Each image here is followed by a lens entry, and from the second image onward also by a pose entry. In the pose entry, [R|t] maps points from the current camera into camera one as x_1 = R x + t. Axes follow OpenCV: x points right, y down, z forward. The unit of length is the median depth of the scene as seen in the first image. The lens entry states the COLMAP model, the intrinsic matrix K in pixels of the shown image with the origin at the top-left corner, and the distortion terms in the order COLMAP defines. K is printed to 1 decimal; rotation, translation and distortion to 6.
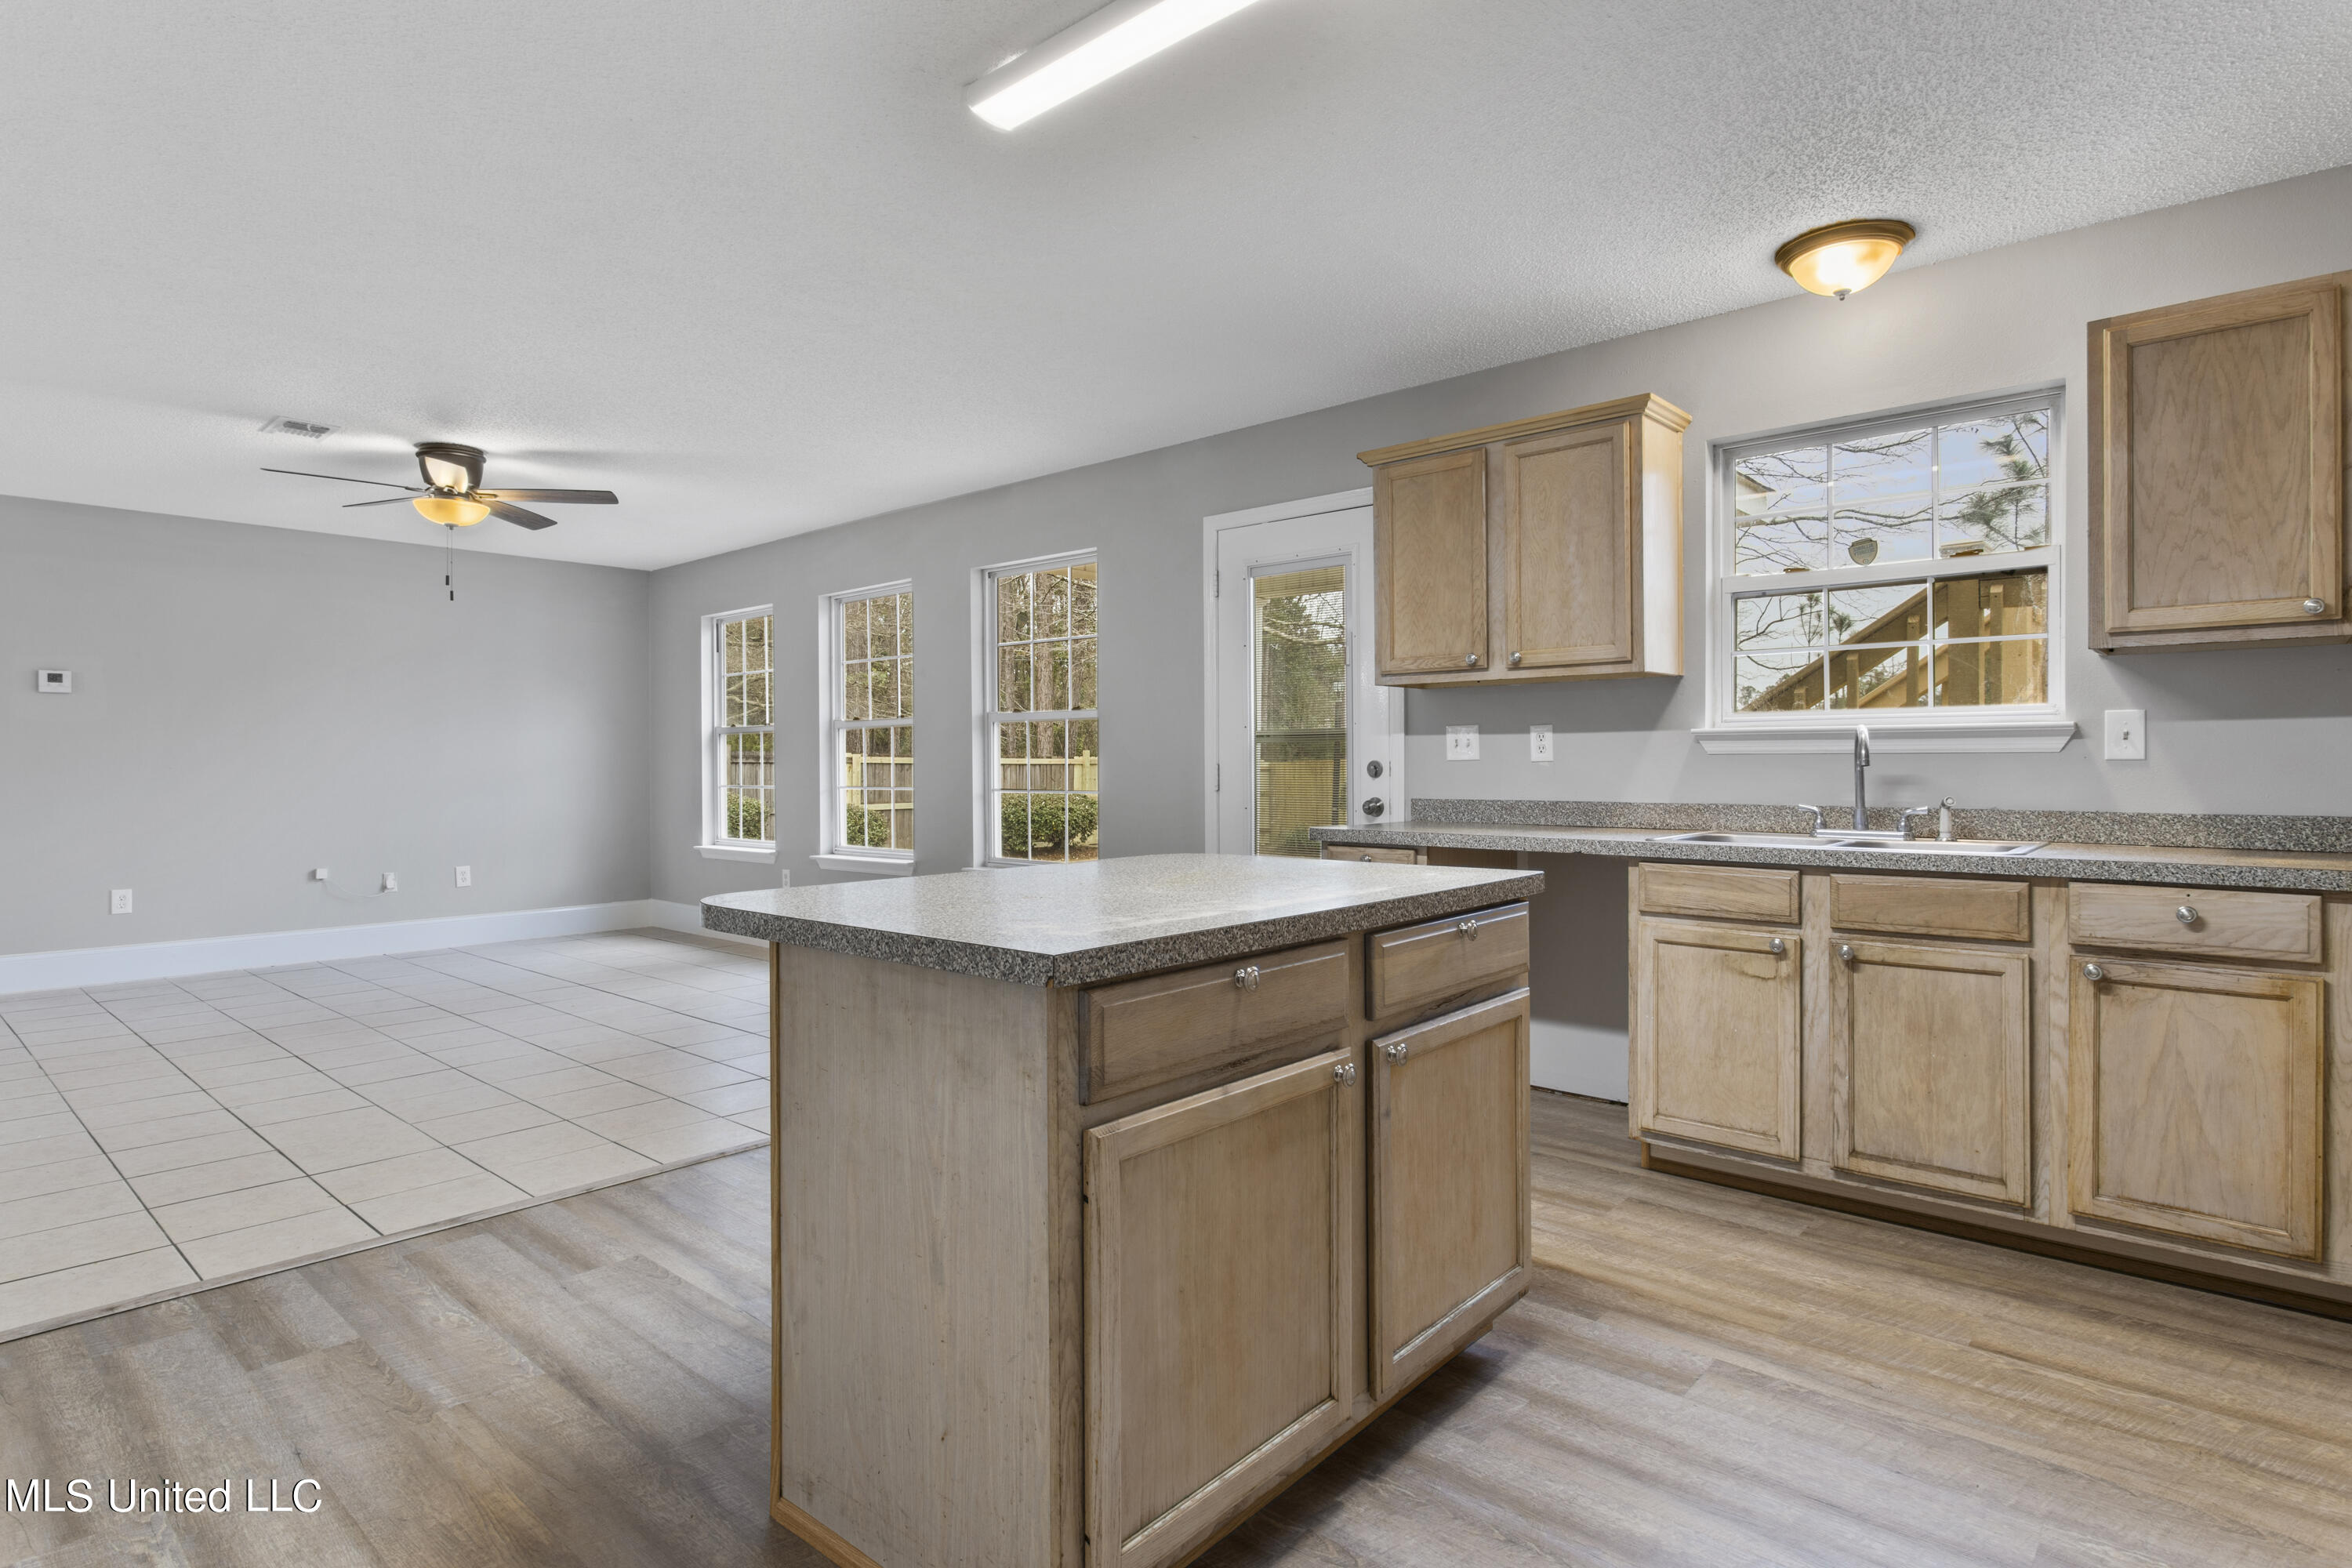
lens RADIAL K [[1200.7, 0, 1181.0], [0, 1200.7, 769.0], [0, 0, 1]] dist [0.000492, 0.003652]
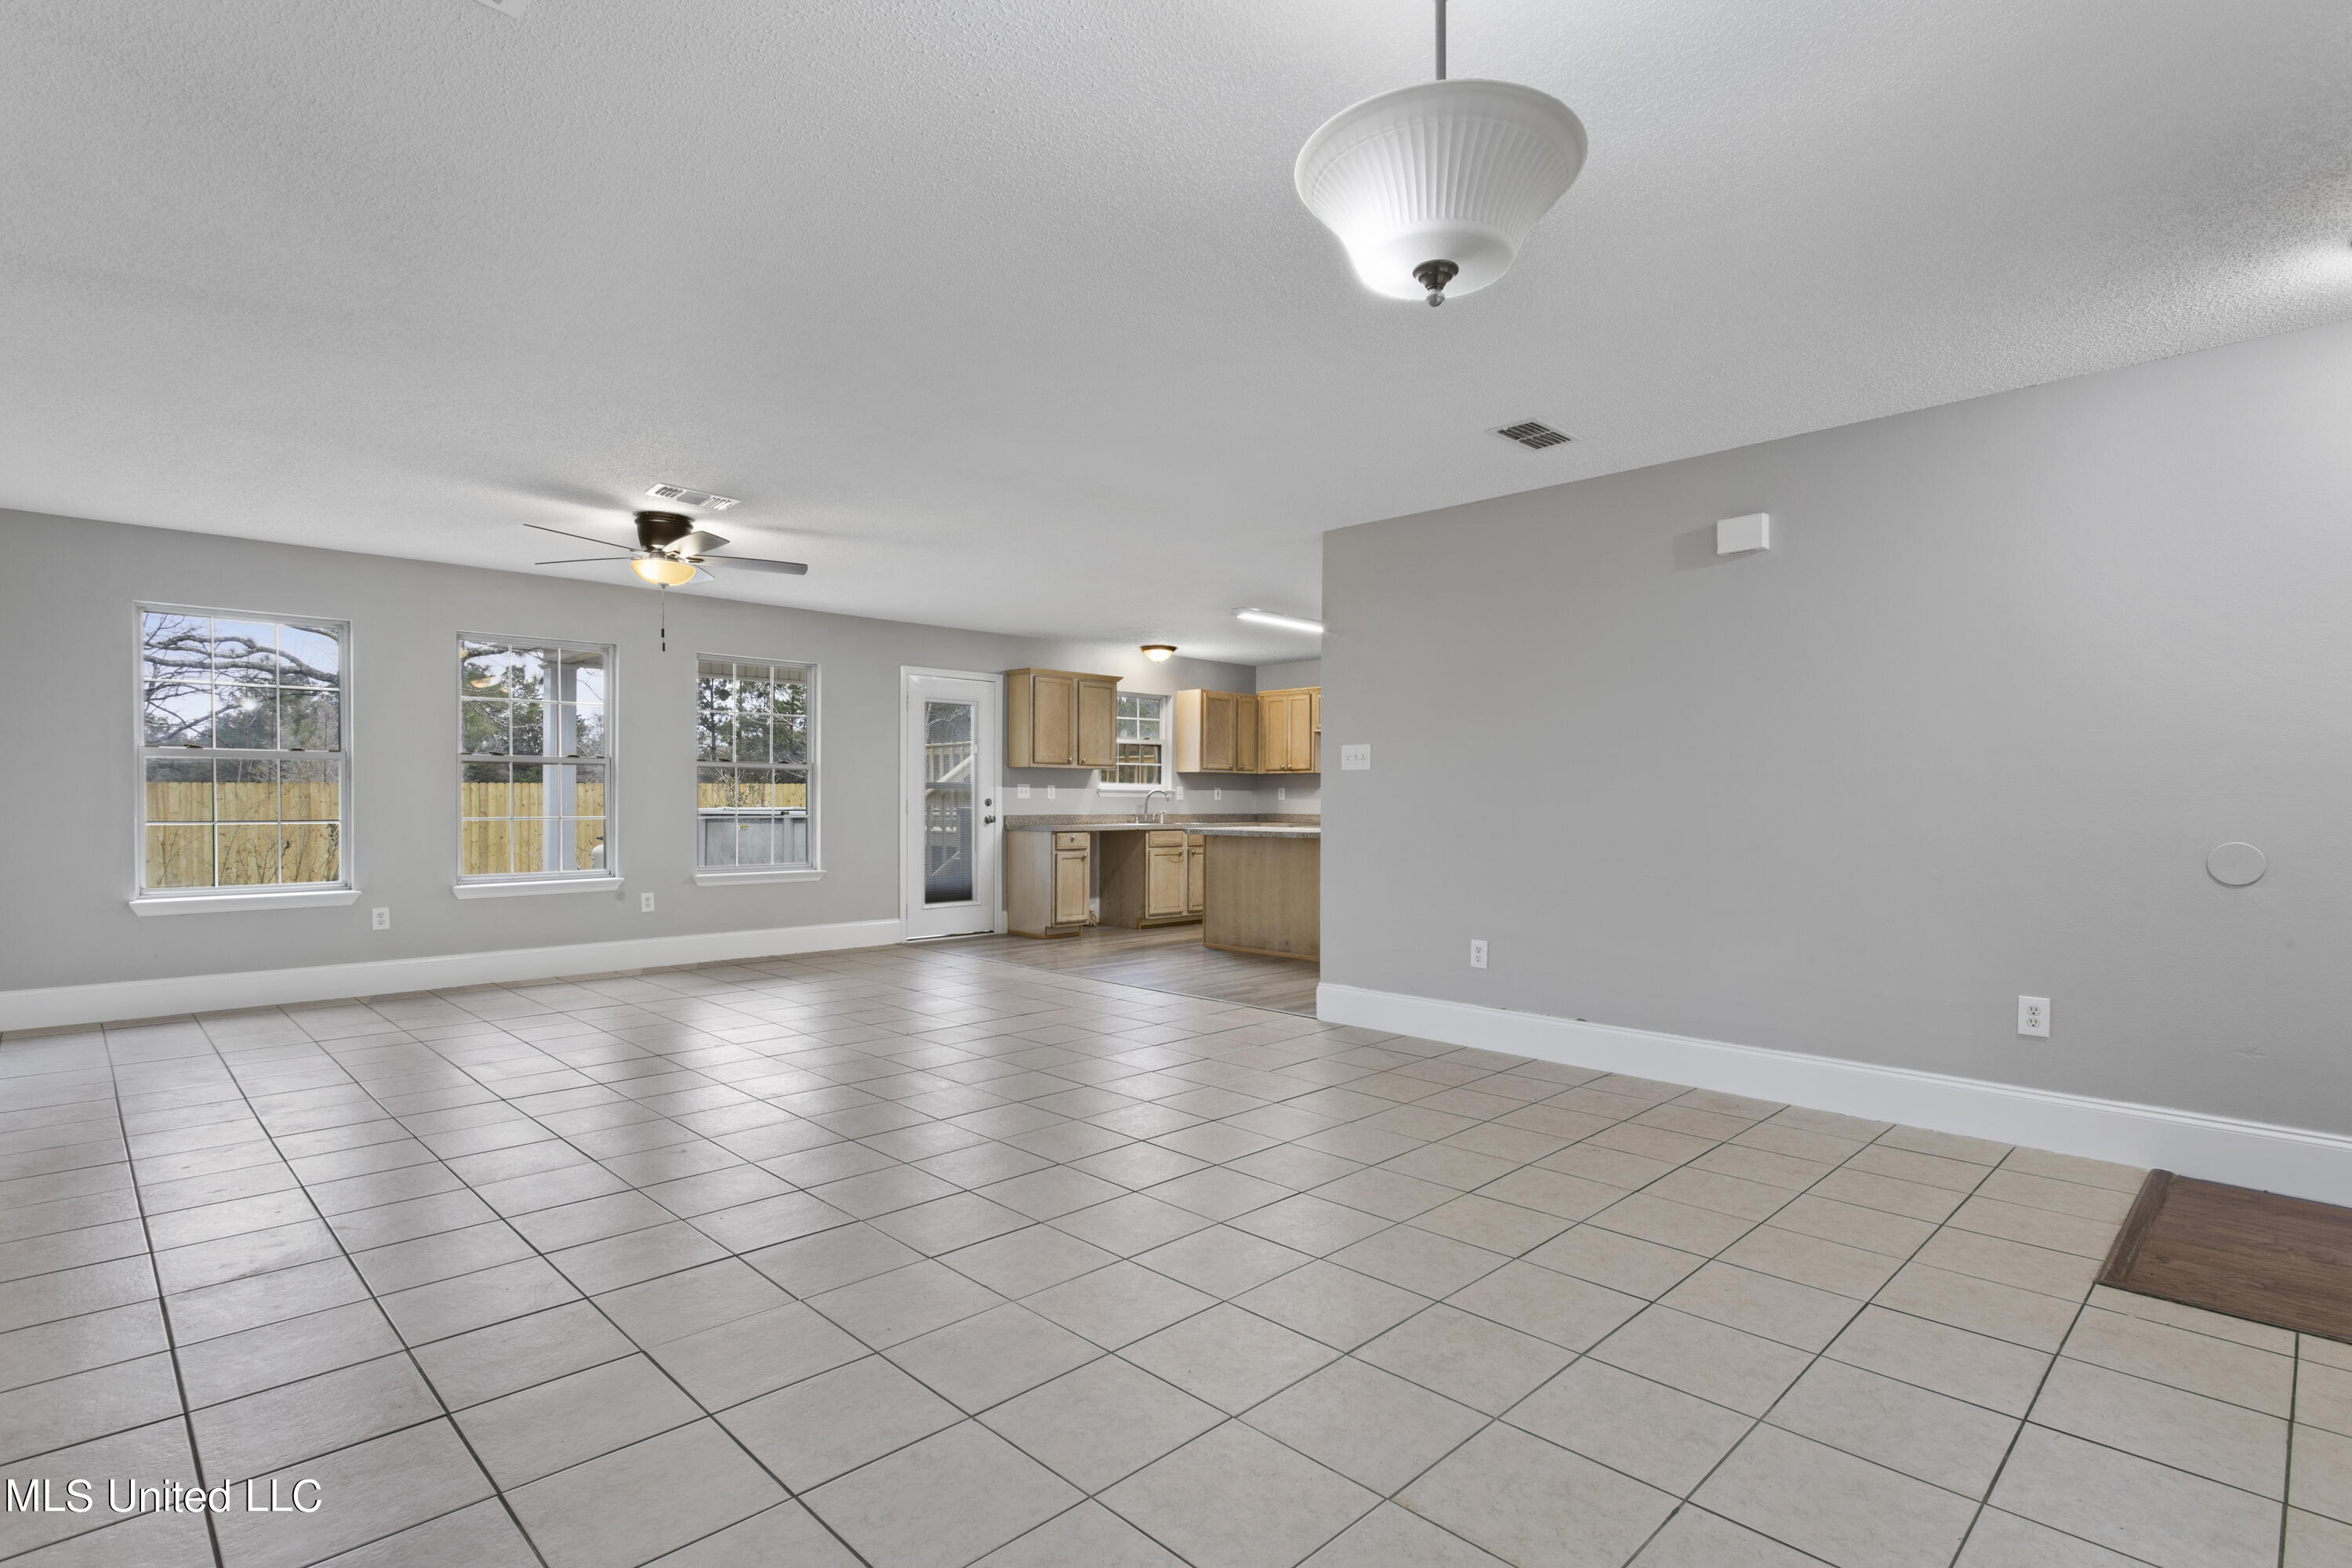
lens RADIAL K [[1131.8, 0, 1177.5], [0, 1131.8, 820.4], [0, 0, 1]] dist [0.011311, 0.003203]
pose [[0.071929, -0.013457, 0.997319, -1.981692], [0.000508, 0.999909, 0.013456, 0.005671], [-0.997410, -0.000461, 0.071929, 0.535837]]
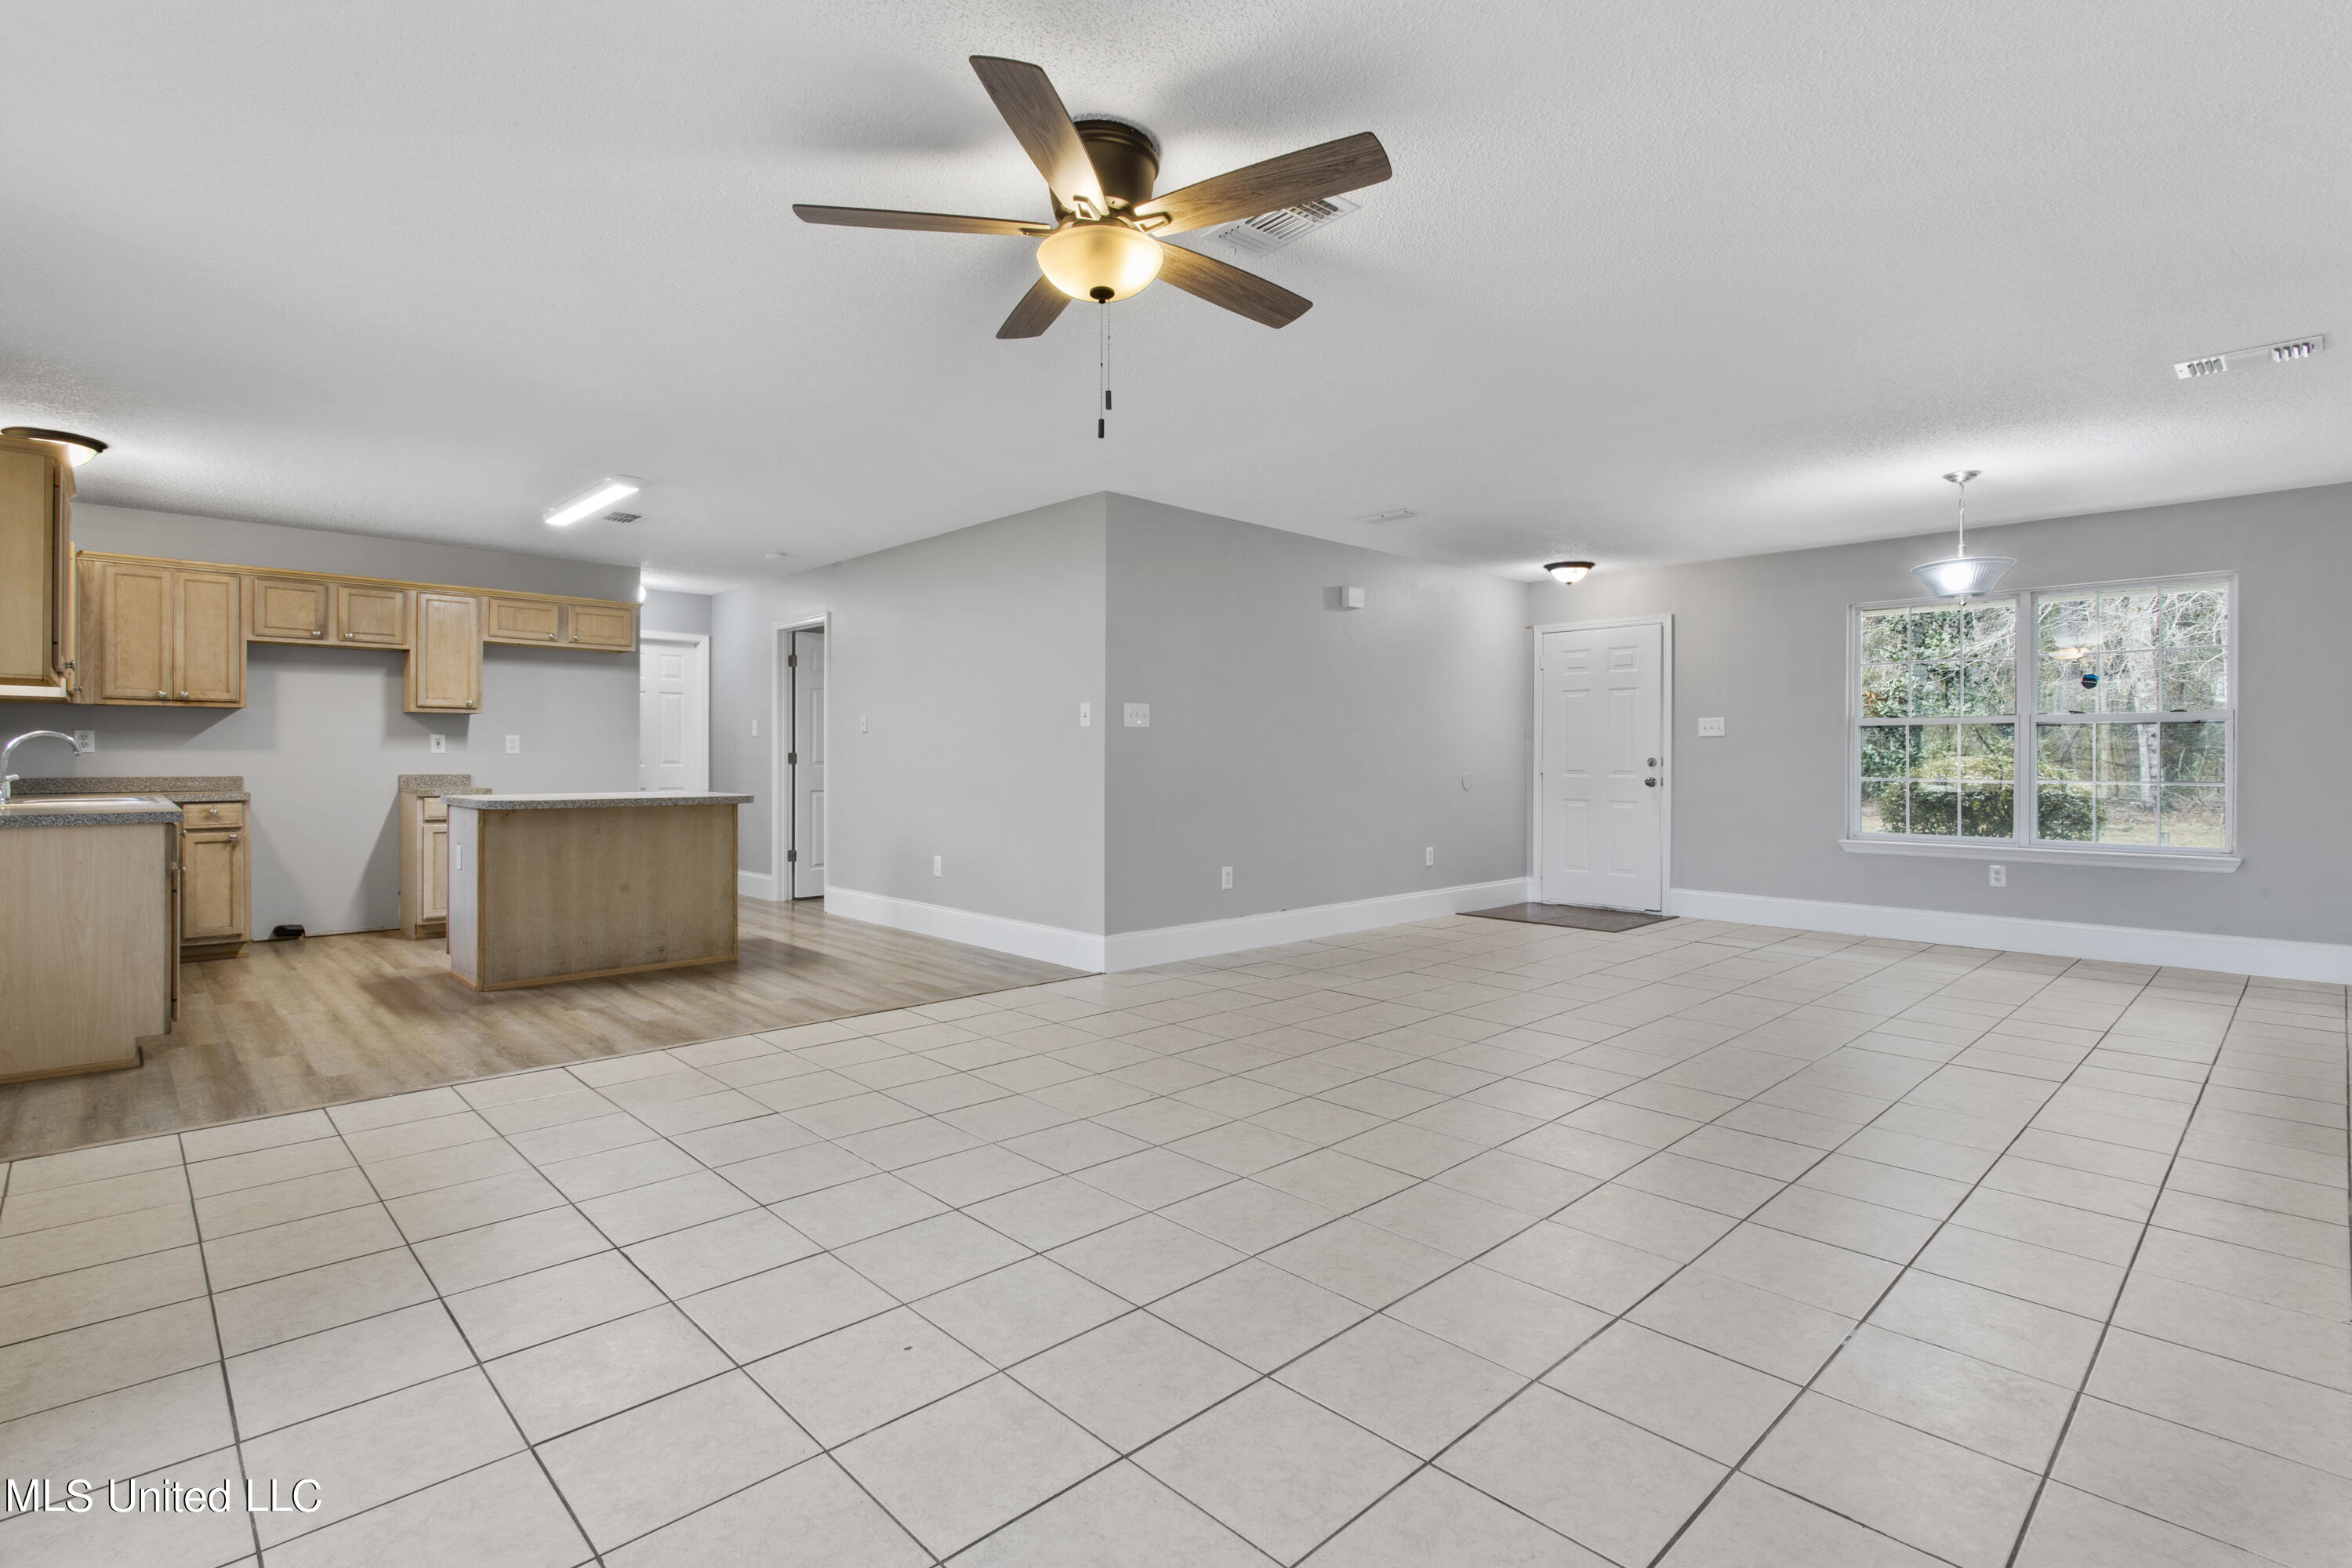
lens RADIAL K [[1131.8, 0, 1160.3], [0, 1131.8, 771.5], [0, 0, 1]] dist [0.011311, 0.003203]
pose [[-0.996419, -0.000293, 0.084558, -0.815513], [0.001130, 0.999859, 0.016773, -0.004309], [-0.084551, 0.016809, -0.996277, 1.808284]]
